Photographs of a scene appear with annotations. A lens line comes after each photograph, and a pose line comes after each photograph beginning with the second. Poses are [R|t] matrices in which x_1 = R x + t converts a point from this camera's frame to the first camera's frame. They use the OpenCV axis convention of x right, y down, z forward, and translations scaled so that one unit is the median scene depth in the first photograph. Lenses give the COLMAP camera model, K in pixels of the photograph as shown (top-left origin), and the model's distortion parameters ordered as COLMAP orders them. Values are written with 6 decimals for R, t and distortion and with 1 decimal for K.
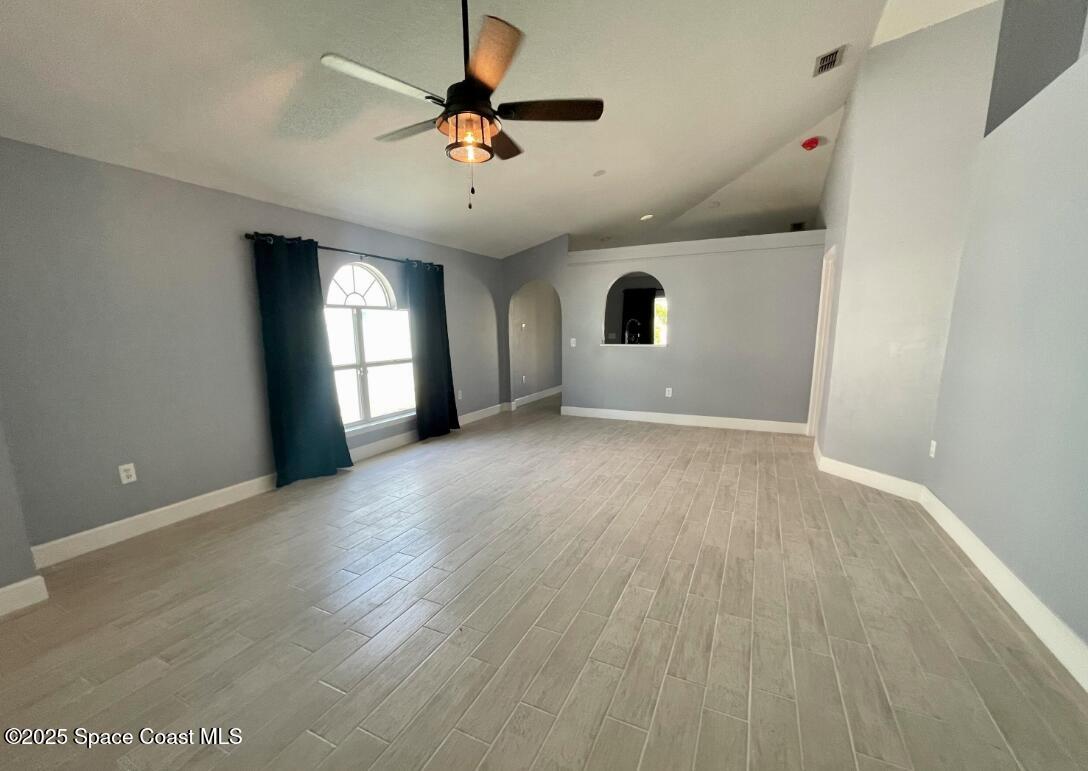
lens RADIAL K [[444.6, 0, 544.5], [0, 444.6, 404.4], [0, 0, 1]] dist [-0.000337, -0.000098]
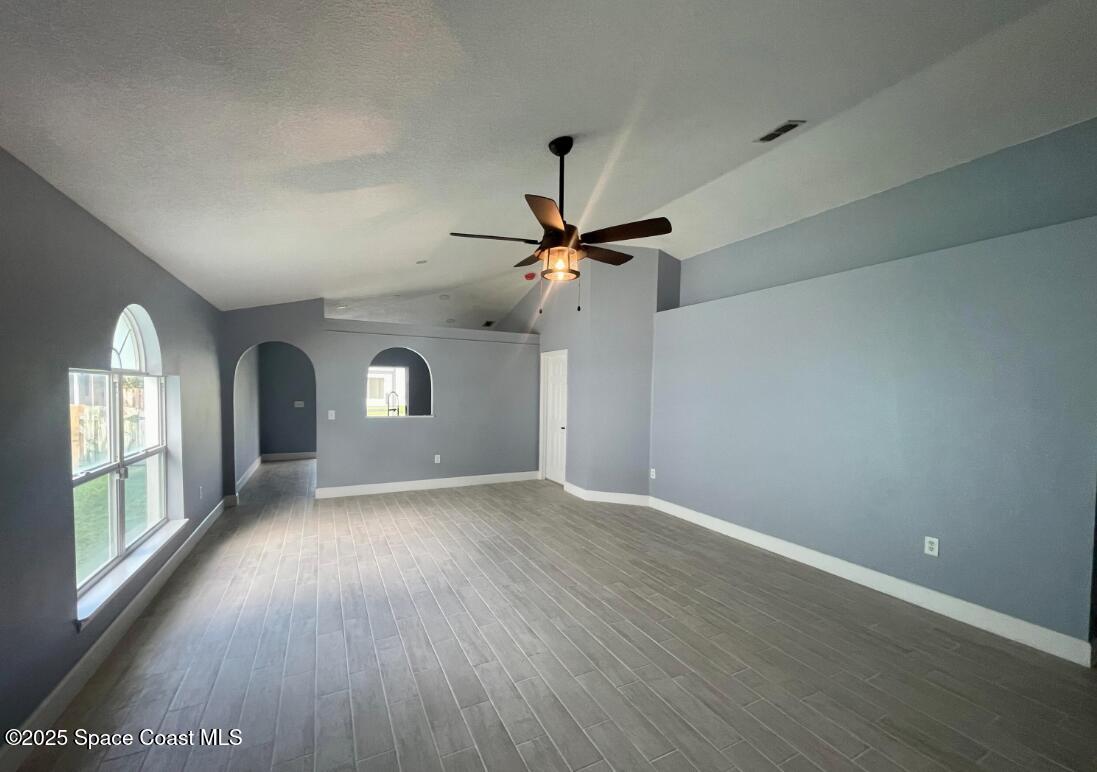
lens RADIAL K [[448.3, 0, 549.0], [0, 448.3, 405.0], [0, 0, 1]] dist [-0.000337, -0.000098]
pose [[0.623331, -0.021244, 0.781670, -0.765085], [0.118444, 0.990662, -0.067528, -0.094113], [-0.772936, 0.134676, 0.620026, 0.194038]]
